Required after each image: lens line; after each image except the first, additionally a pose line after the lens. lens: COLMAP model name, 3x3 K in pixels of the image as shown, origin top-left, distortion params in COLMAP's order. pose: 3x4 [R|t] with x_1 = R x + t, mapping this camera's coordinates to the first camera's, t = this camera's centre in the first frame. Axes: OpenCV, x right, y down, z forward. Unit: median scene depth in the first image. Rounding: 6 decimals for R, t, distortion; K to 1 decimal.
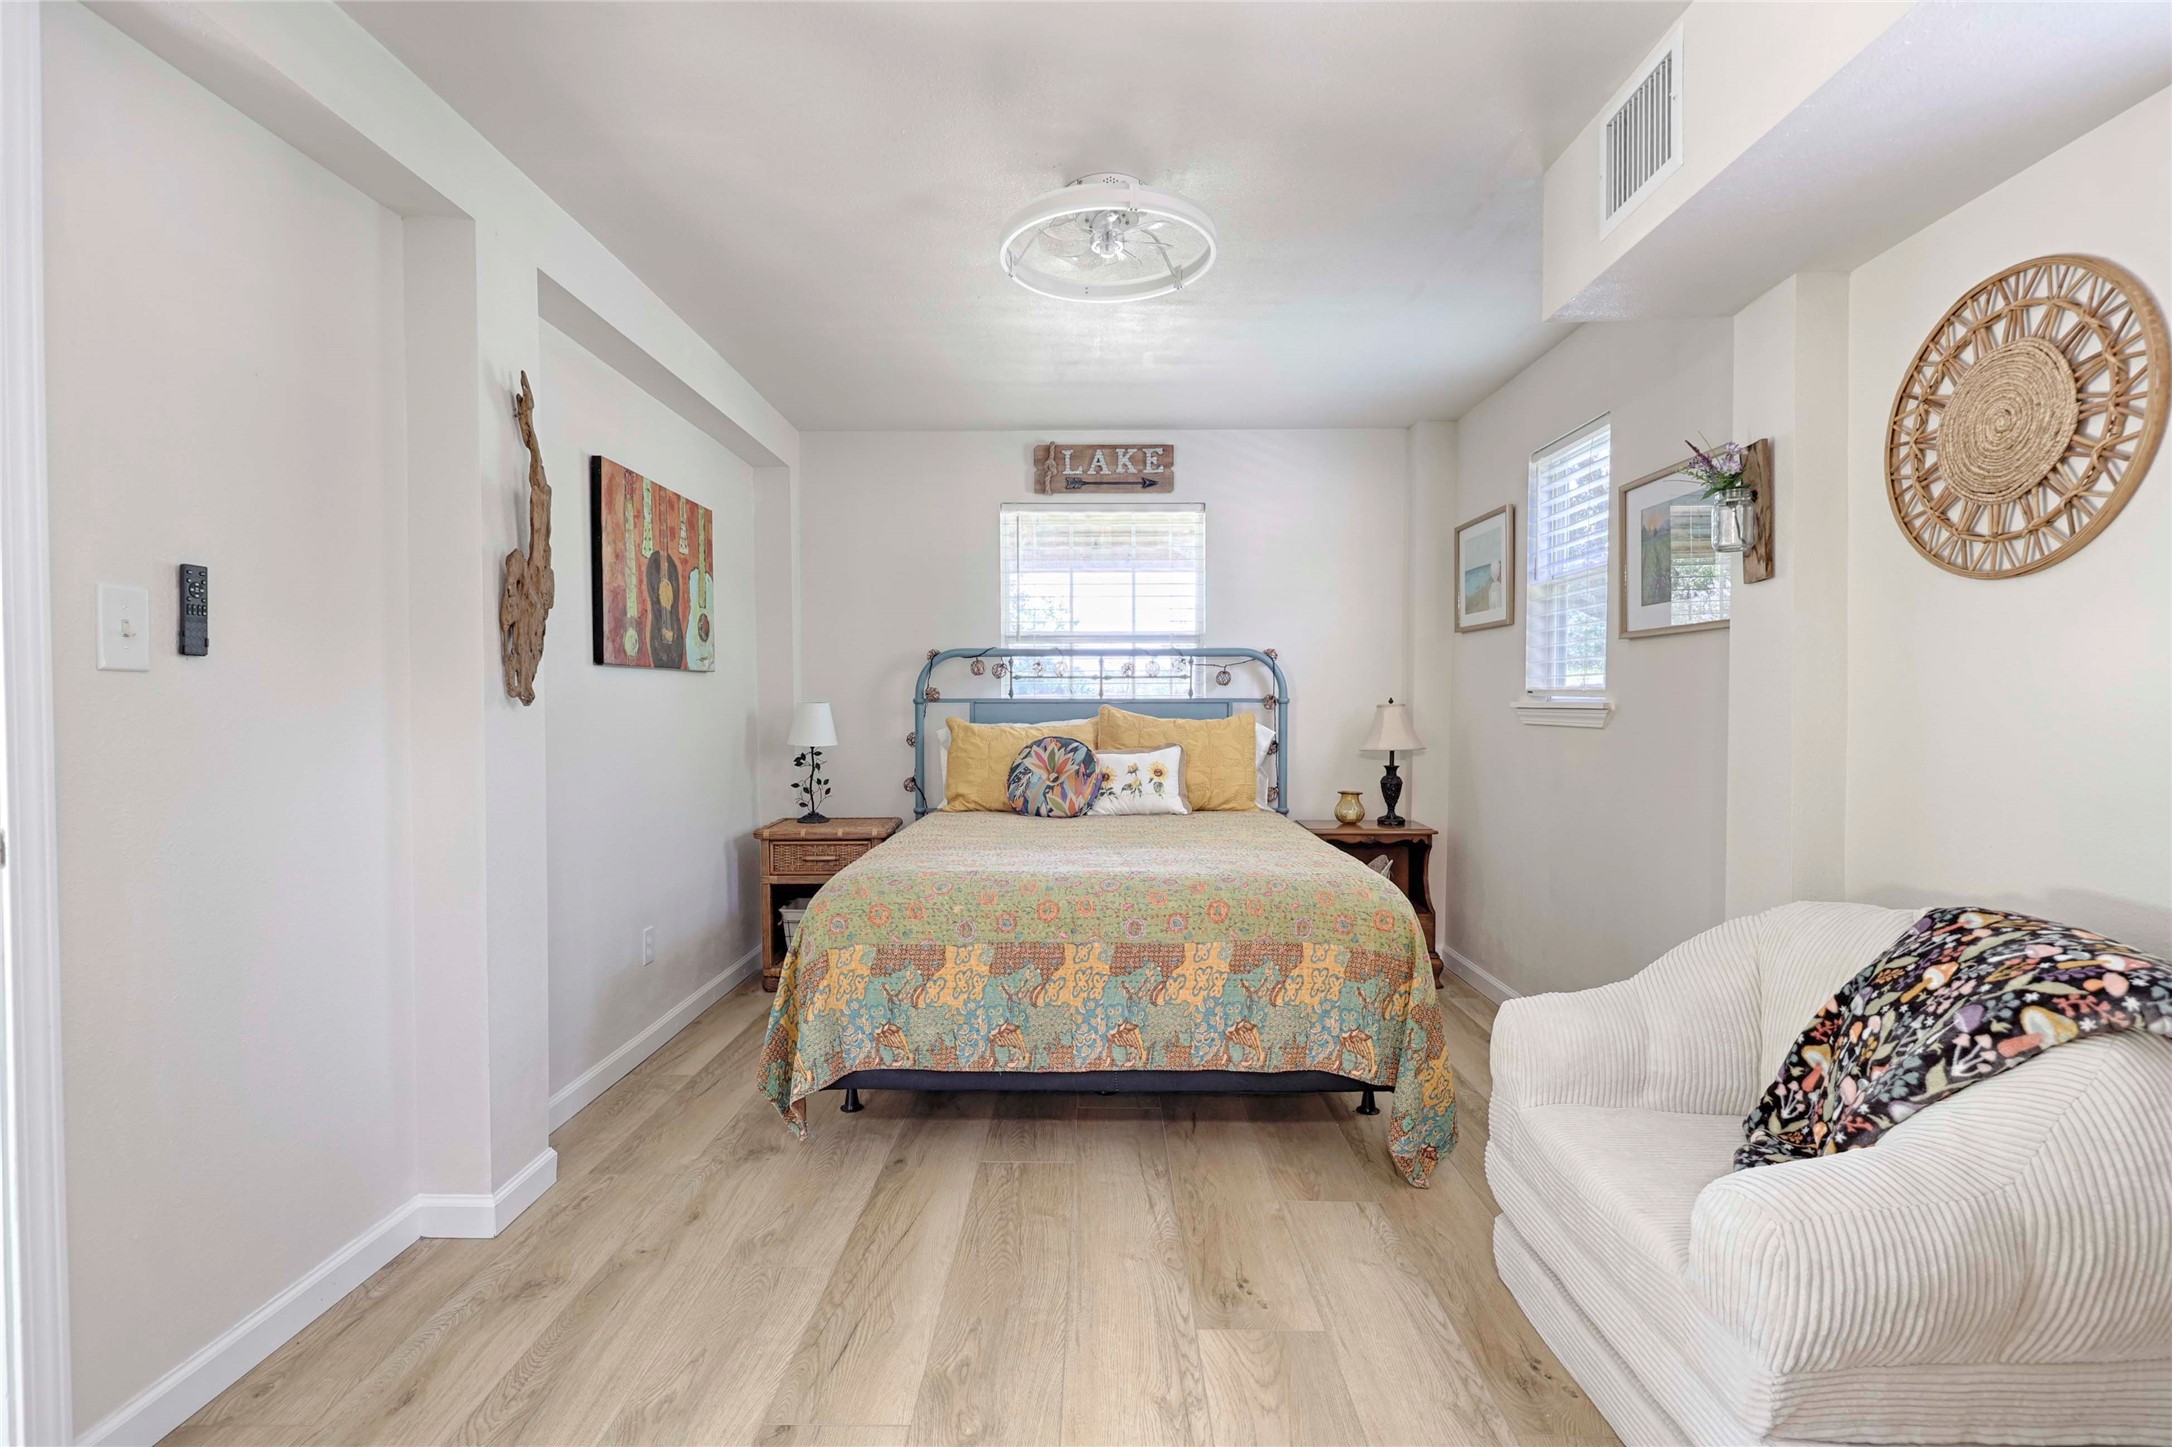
lens RADIAL K [[1012.5, 0, 1095.4], [0, 1012.5, 720.0], [0, 0, 1]] dist [-0.004690, 0.000557]
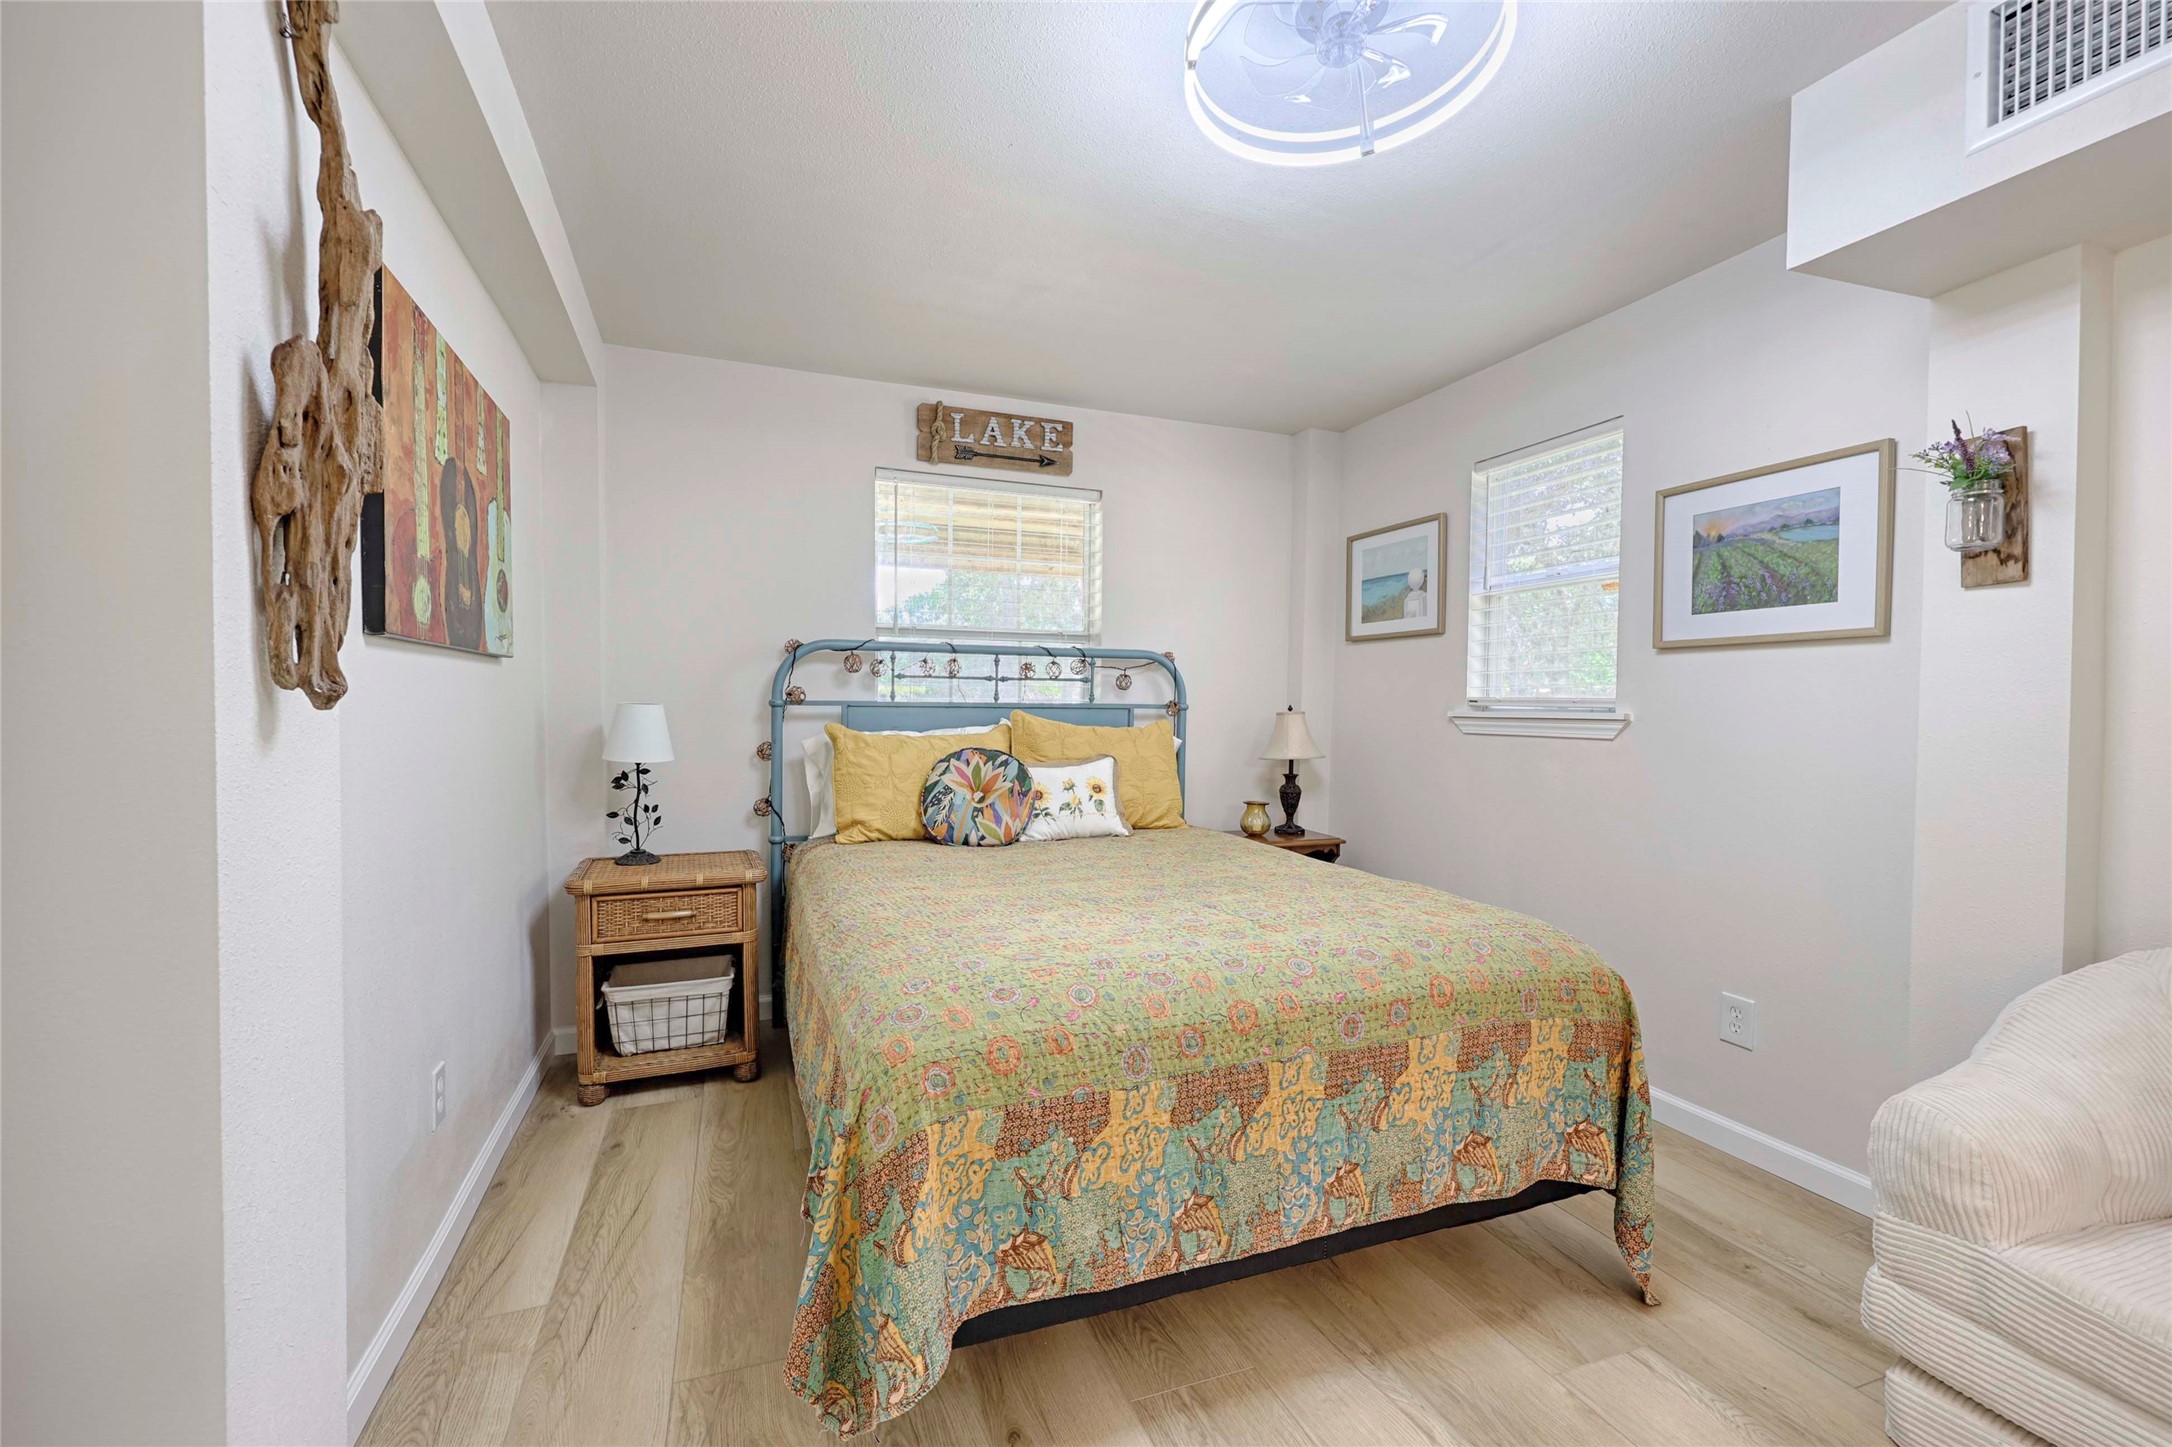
lens RADIAL K [[871.6, 0, 1071.3], [0, 871.6, 727.1], [0, 0, 1]] dist [0.000744, -0.000071]
pose [[0.935900, 0.001150, 0.352264, -0.224058], [-0.003541, 0.999975, 0.006143, -0.005616], [-0.352248, -0.006996, 0.935881, 0.306520]]
